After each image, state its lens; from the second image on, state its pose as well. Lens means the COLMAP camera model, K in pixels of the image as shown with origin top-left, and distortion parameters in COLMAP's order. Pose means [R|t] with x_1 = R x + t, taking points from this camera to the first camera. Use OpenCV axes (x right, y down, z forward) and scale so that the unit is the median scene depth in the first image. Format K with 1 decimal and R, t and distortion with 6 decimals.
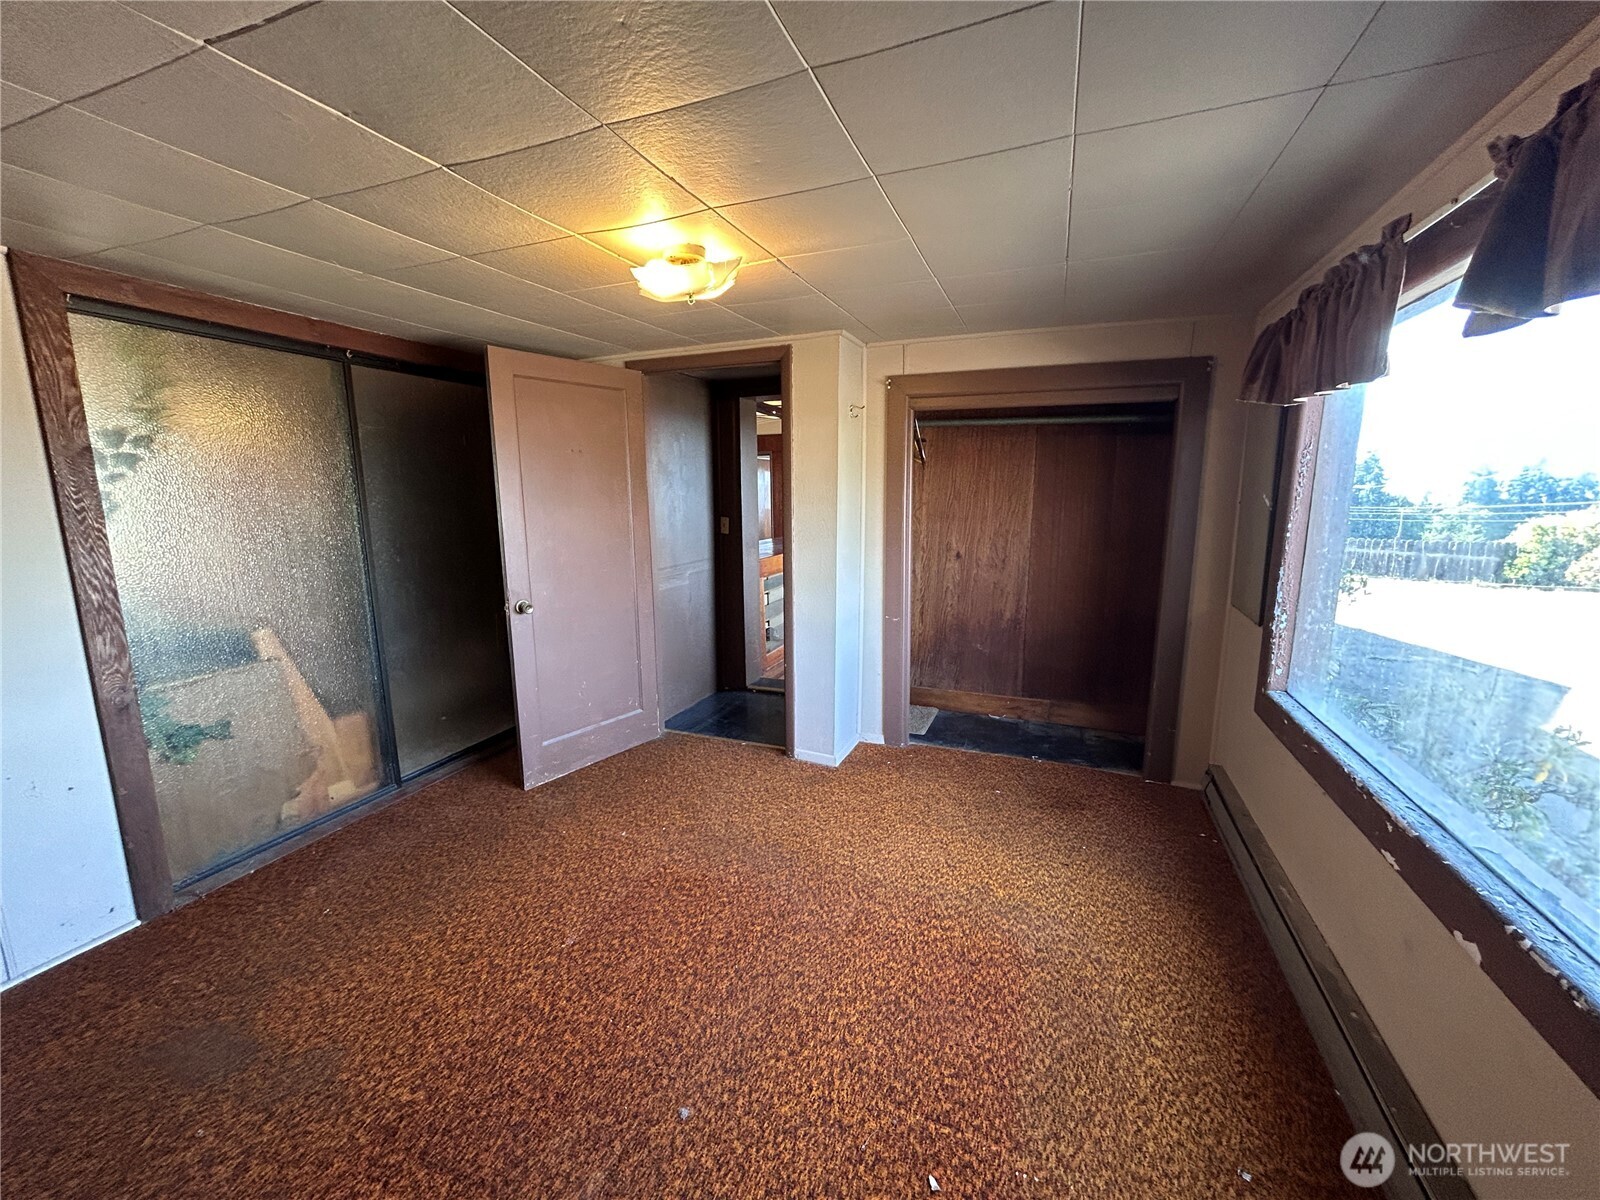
lens RADIAL K [[643.6, 0, 798.9], [0, 643.6, 600.1], [0, 0, 1]] dist [-0.001078, 0.001329]
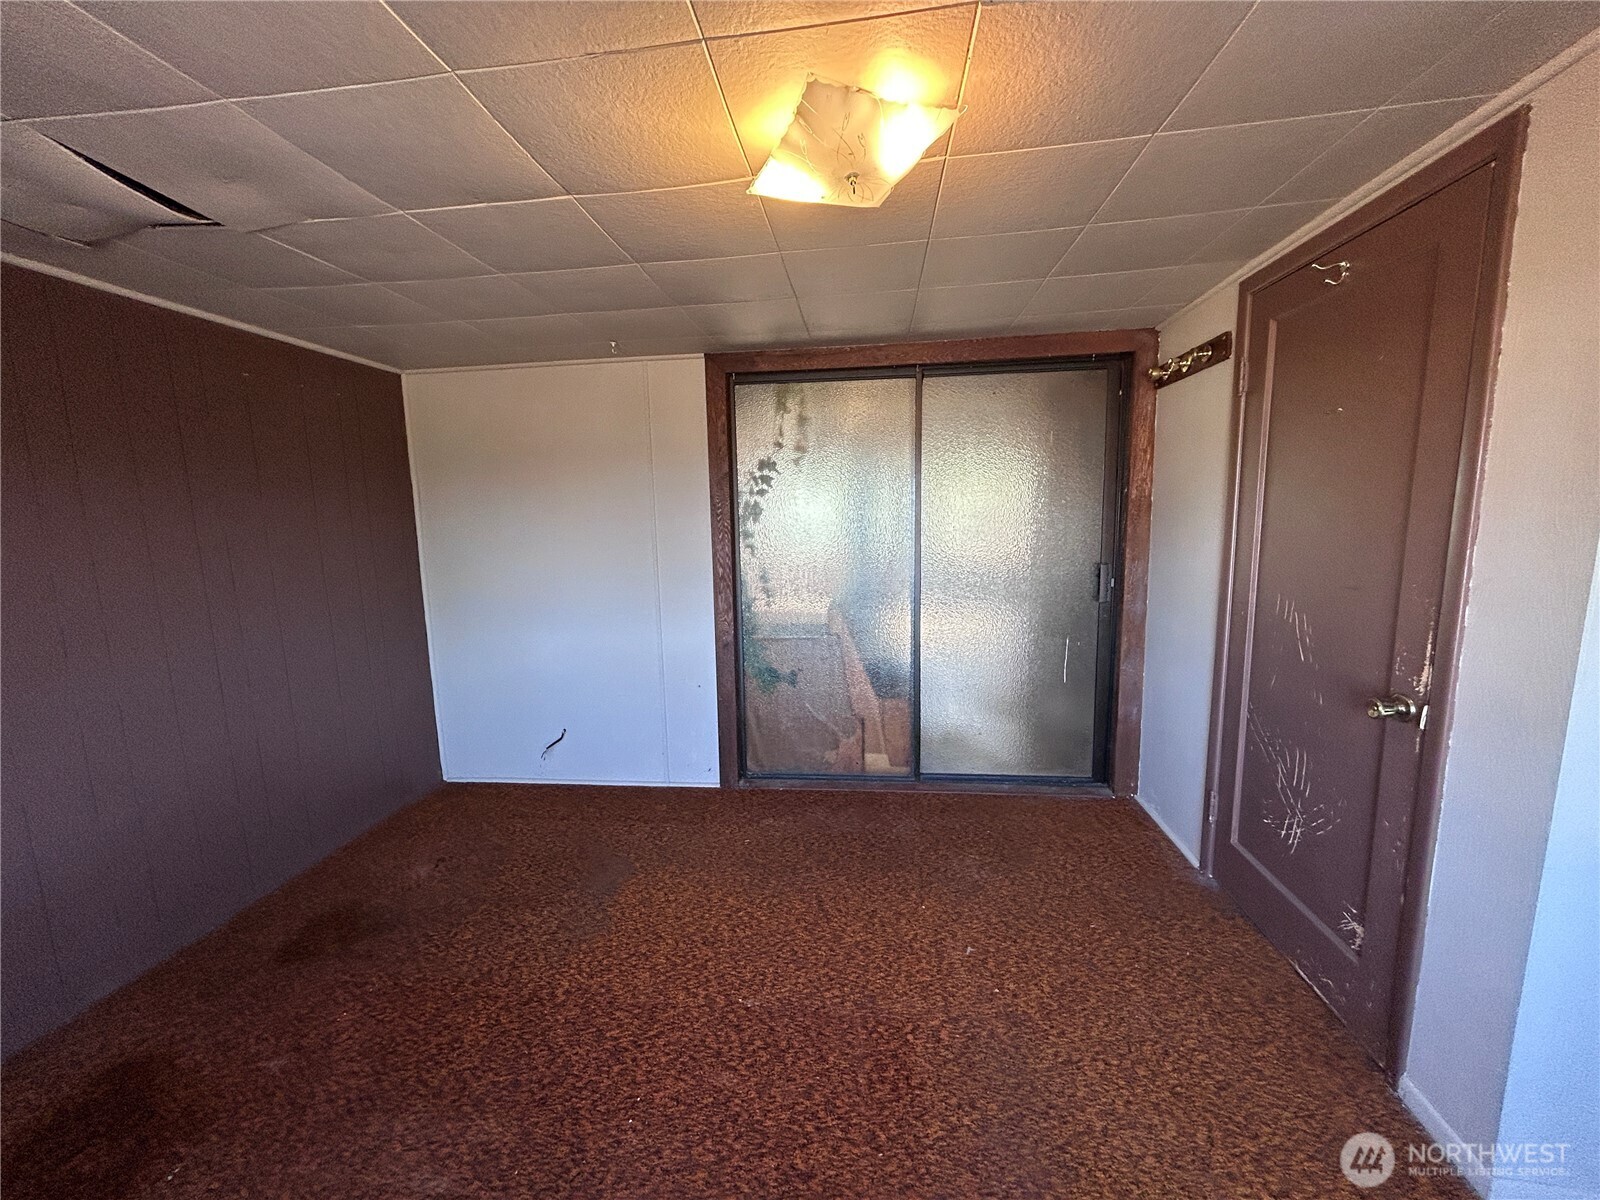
lens RADIAL K [[643.6, 0, 796.1], [0, 643.6, 598.1], [0, 0, 1]] dist [-0.001078, 0.001329]
pose [[0.252016, 0.134623, -0.958314, 0.384757], [-0.141717, 0.984734, 0.101066, -0.104349], [0.957290, 0.110339, 0.267247, 0.670803]]
